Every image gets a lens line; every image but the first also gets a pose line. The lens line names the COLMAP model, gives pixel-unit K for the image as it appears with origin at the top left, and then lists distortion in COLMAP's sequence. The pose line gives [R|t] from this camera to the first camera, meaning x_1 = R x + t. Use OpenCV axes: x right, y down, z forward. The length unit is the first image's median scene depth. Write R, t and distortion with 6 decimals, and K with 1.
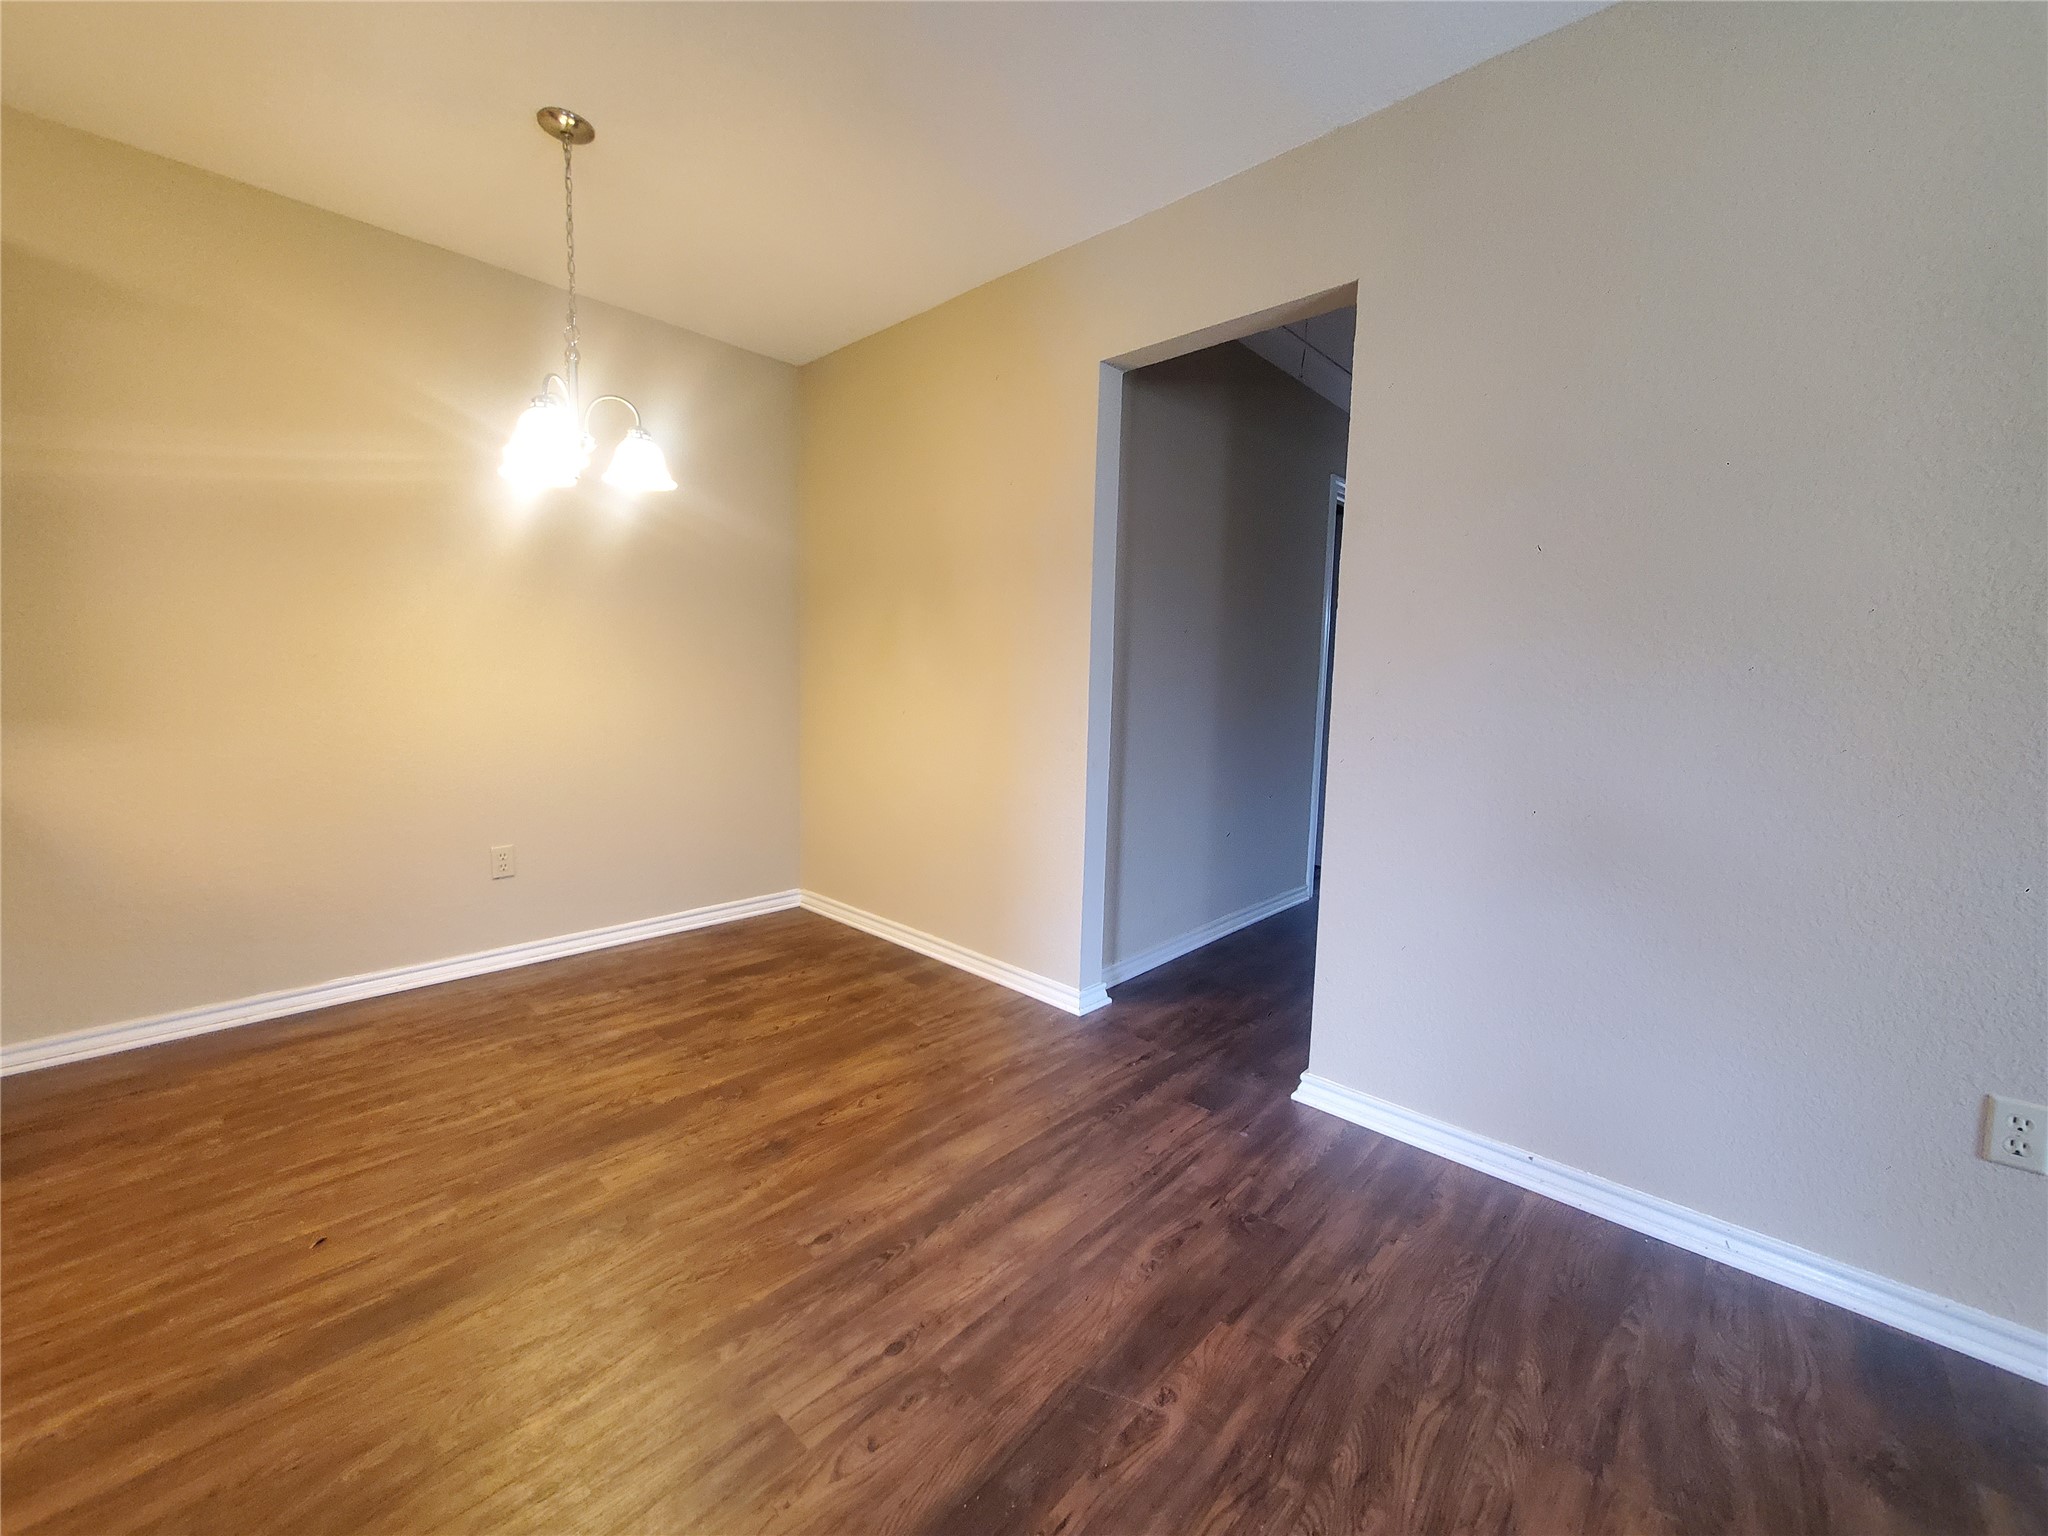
lens RADIAL K [[803.0, 0, 1041.1], [0, 803.0, 765.6], [0, 0, 1]] dist [-0.011621, 0.000857]
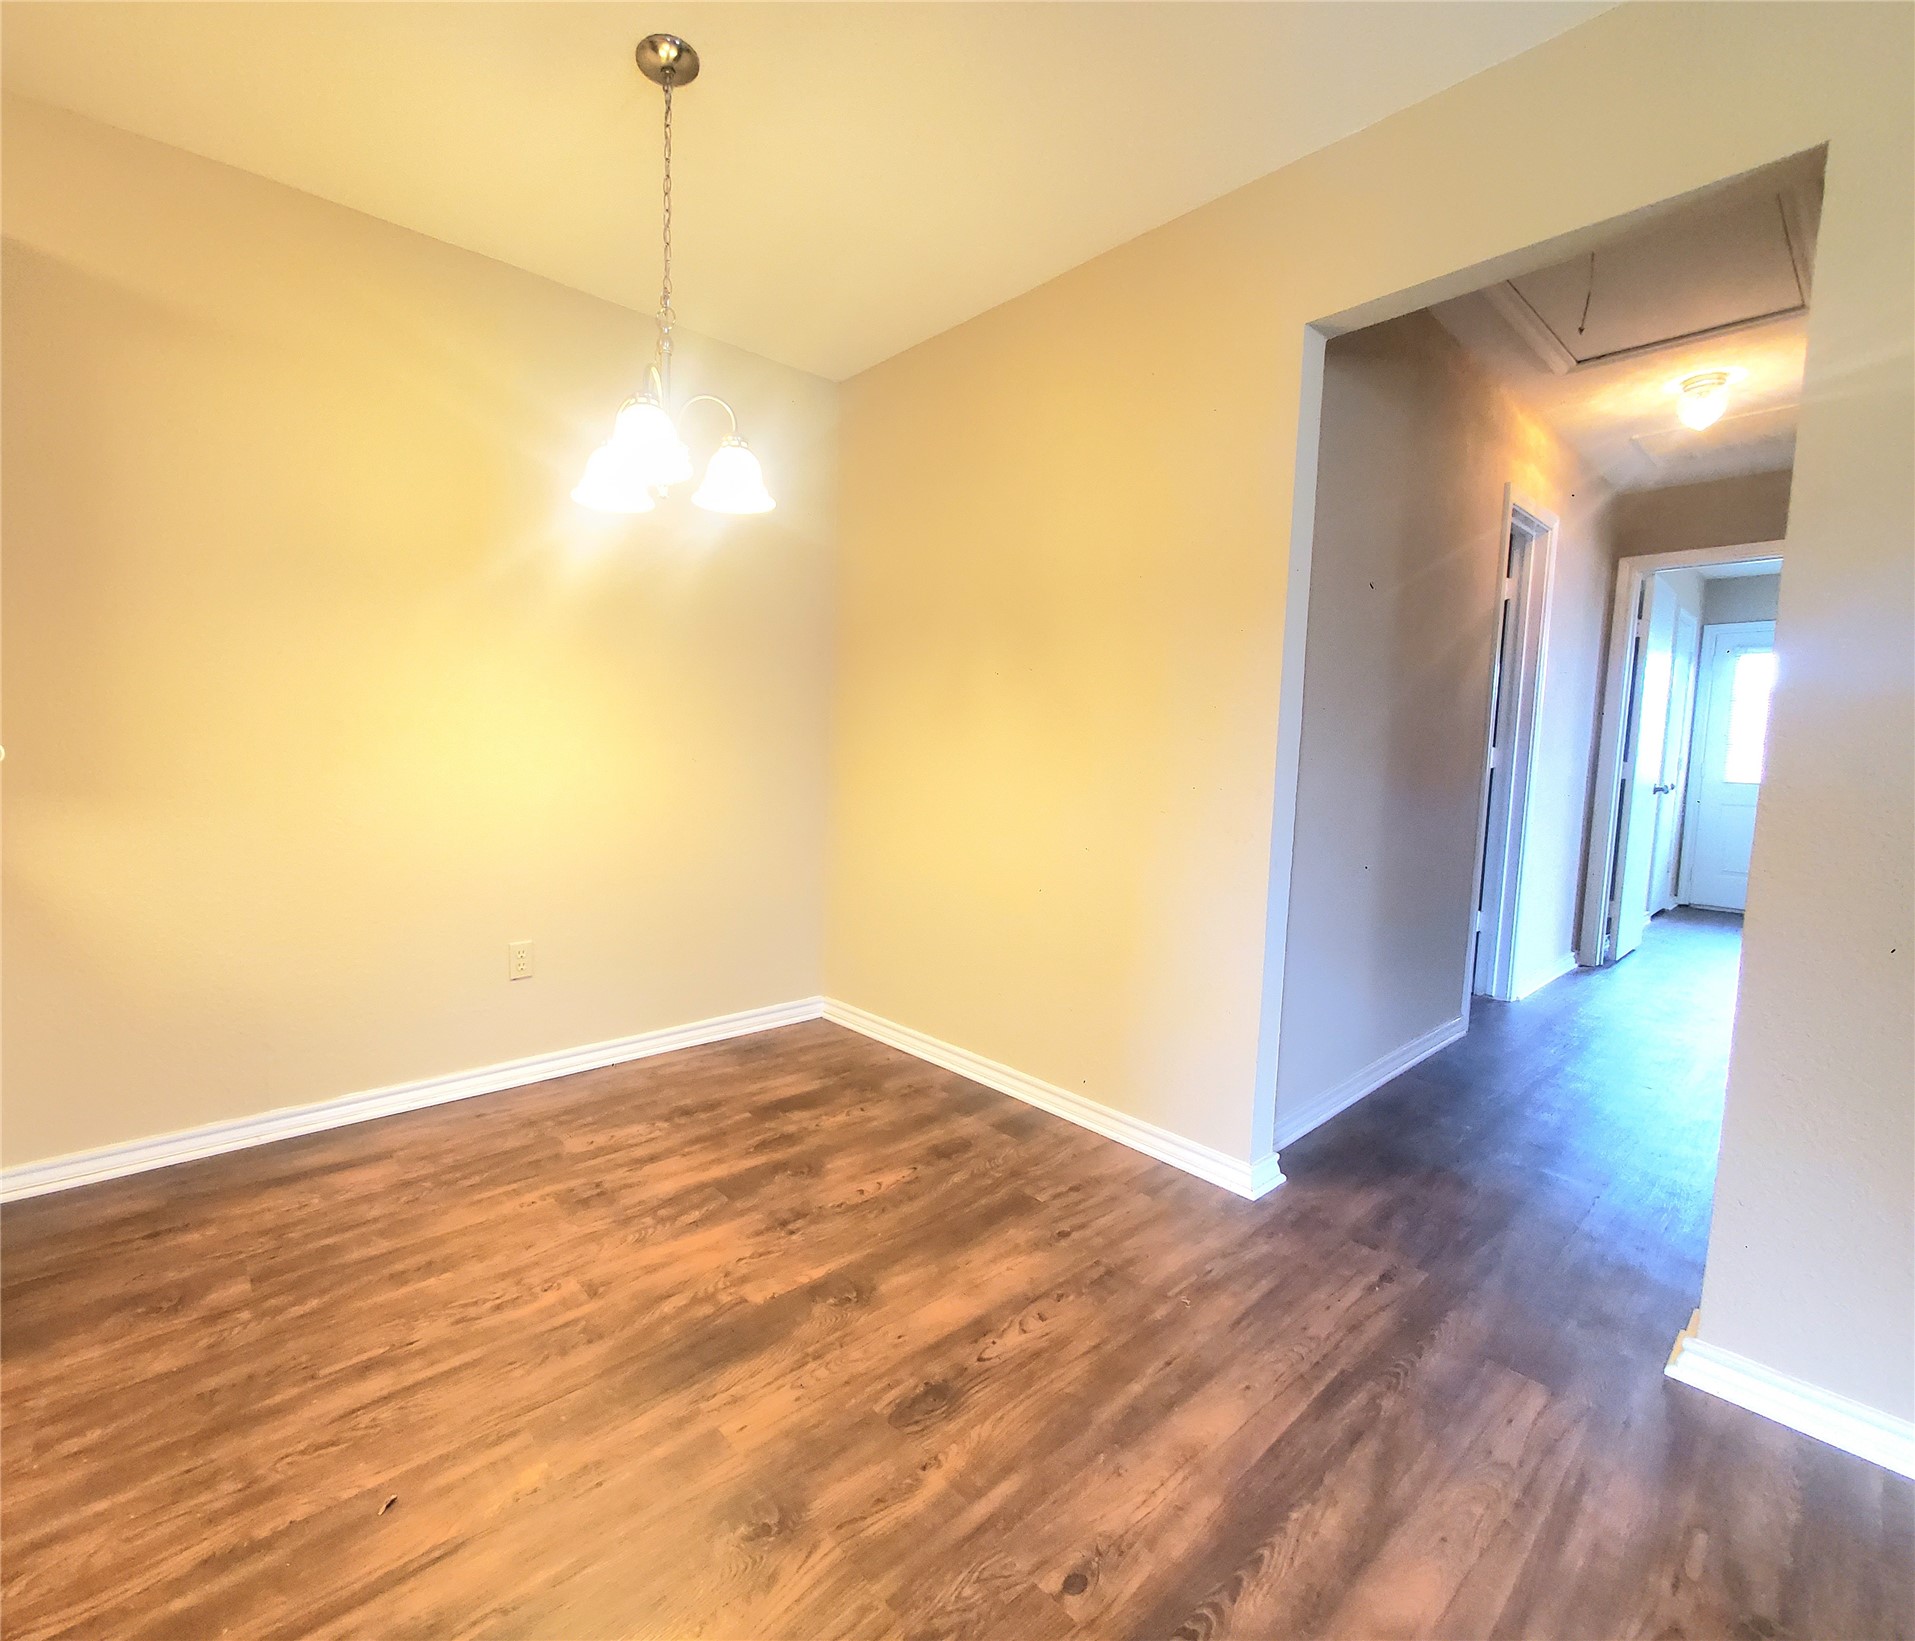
lens RADIAL K [[863.6, 0, 835.5], [0, 863.6, 816.5], [0, 0, 1]] dist [-0.001158, -0.001919]
pose [[0.988071, 0.011044, -0.153601, -0.282285], [-0.015329, 0.999525, -0.026741, -0.020565], [0.153233, 0.028777, 0.987771, 0.184757]]
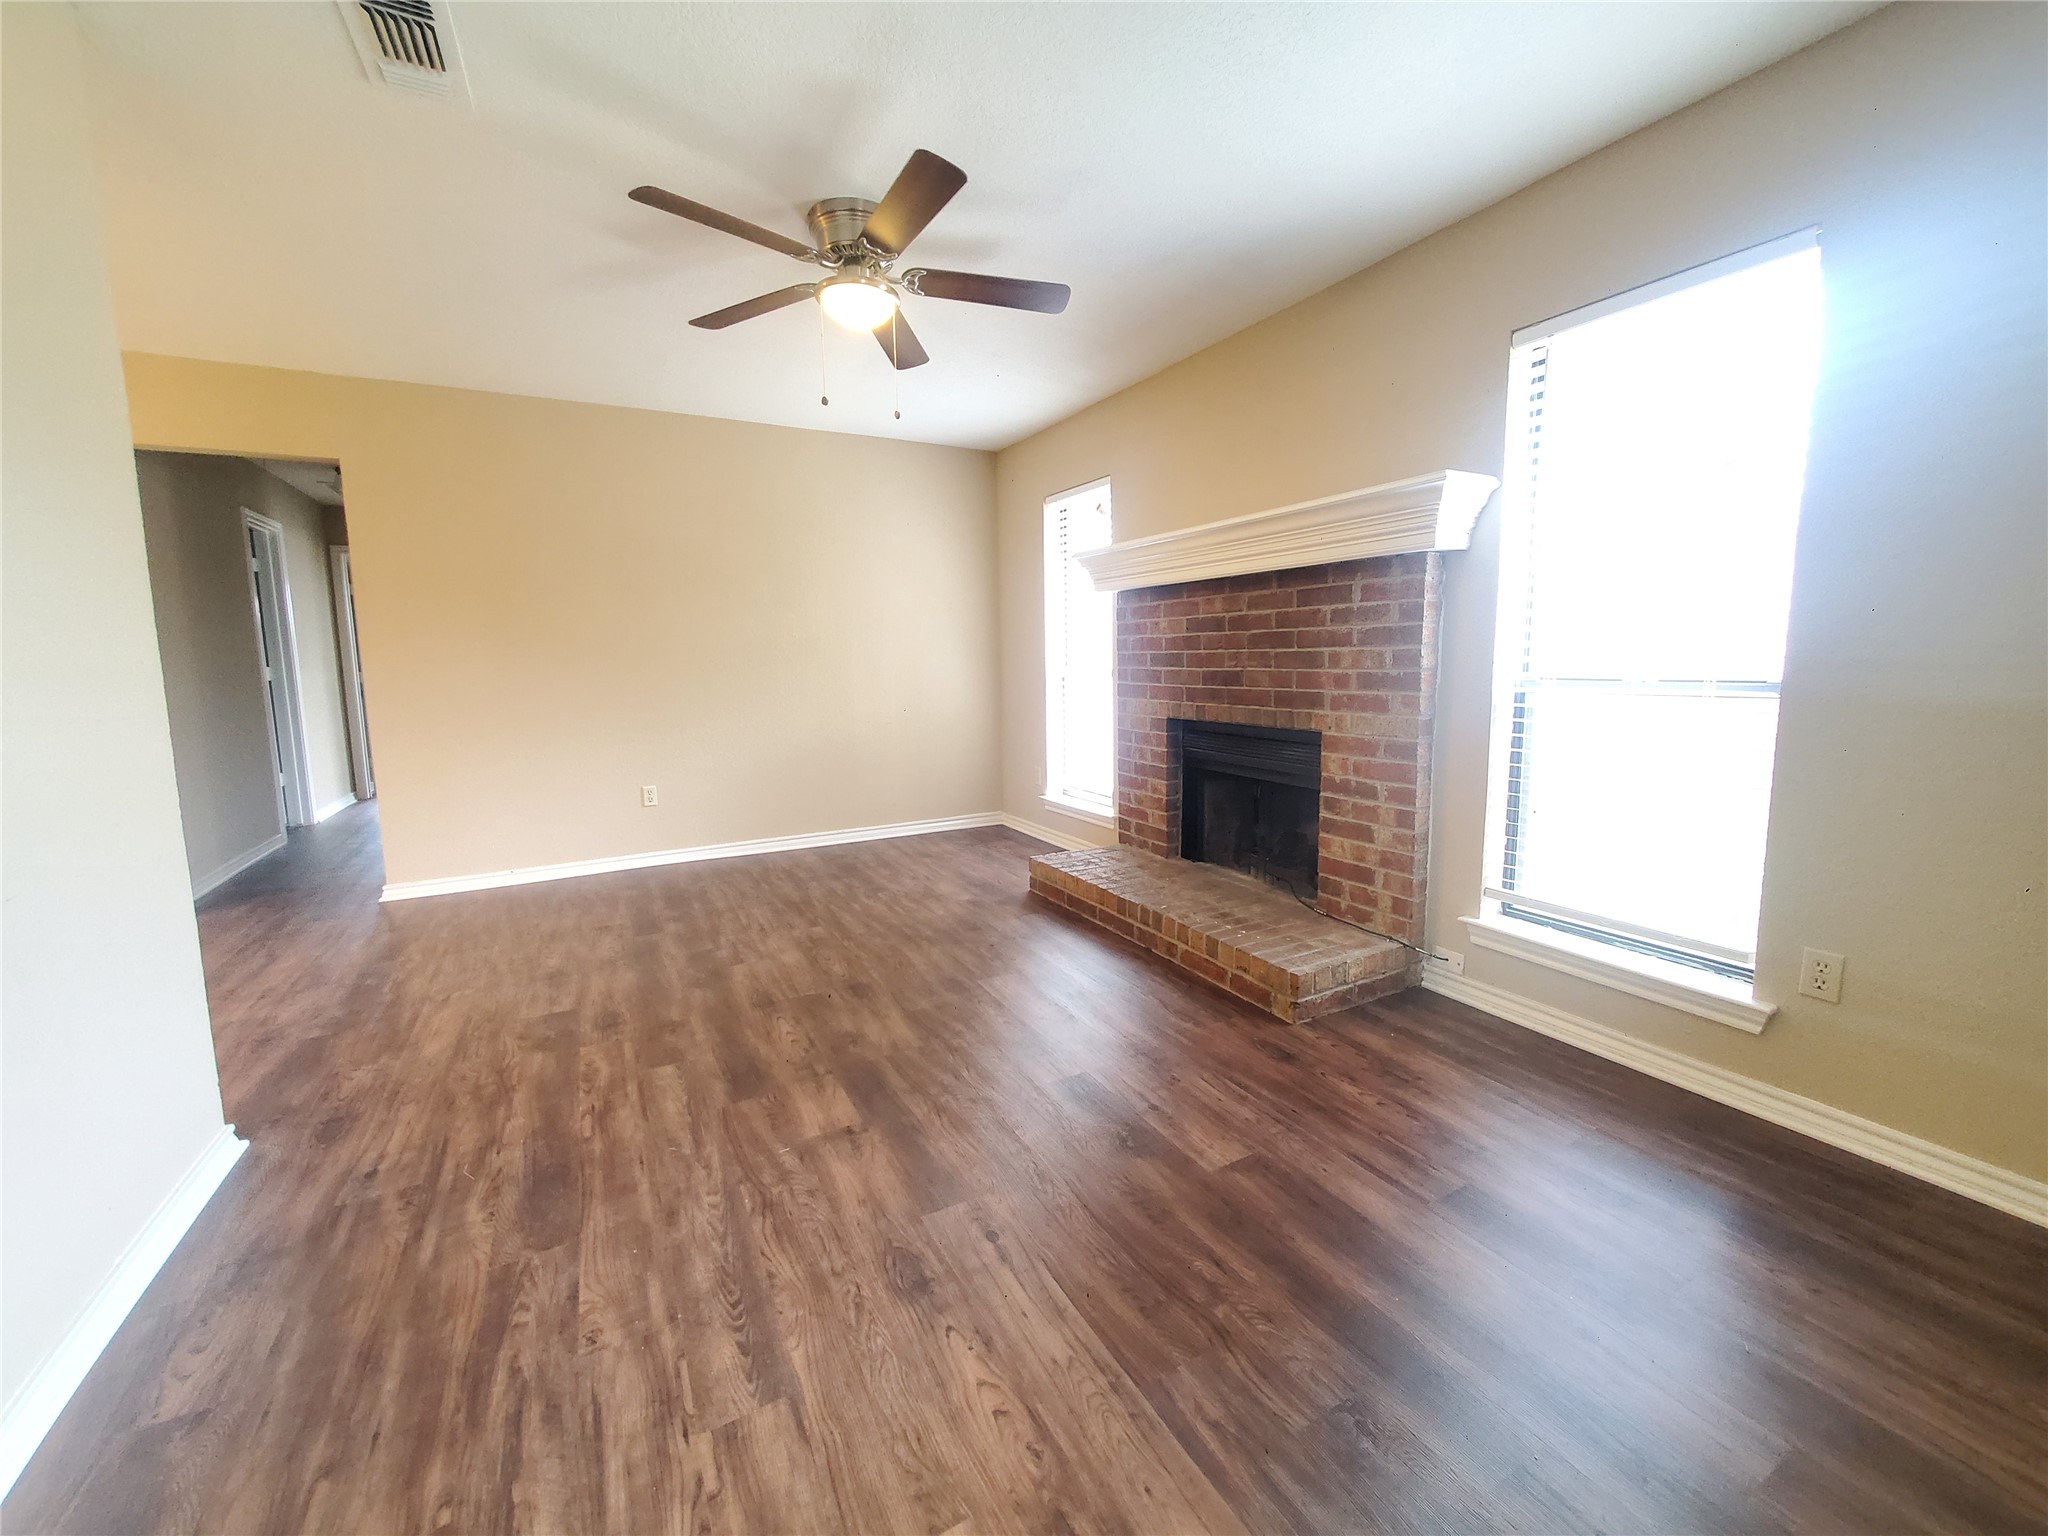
lens RADIAL K [[803.0, 0, 1031.0], [0, 803.0, 755.0], [0, 0, 1]] dist [-0.011621, 0.000857]
pose [[0.318381, -0.142232, 0.937232, -0.910186], [0.121014, 0.986689, 0.108629, 0.075218], [-0.940207, 0.078833, 0.331355, -1.067069]]
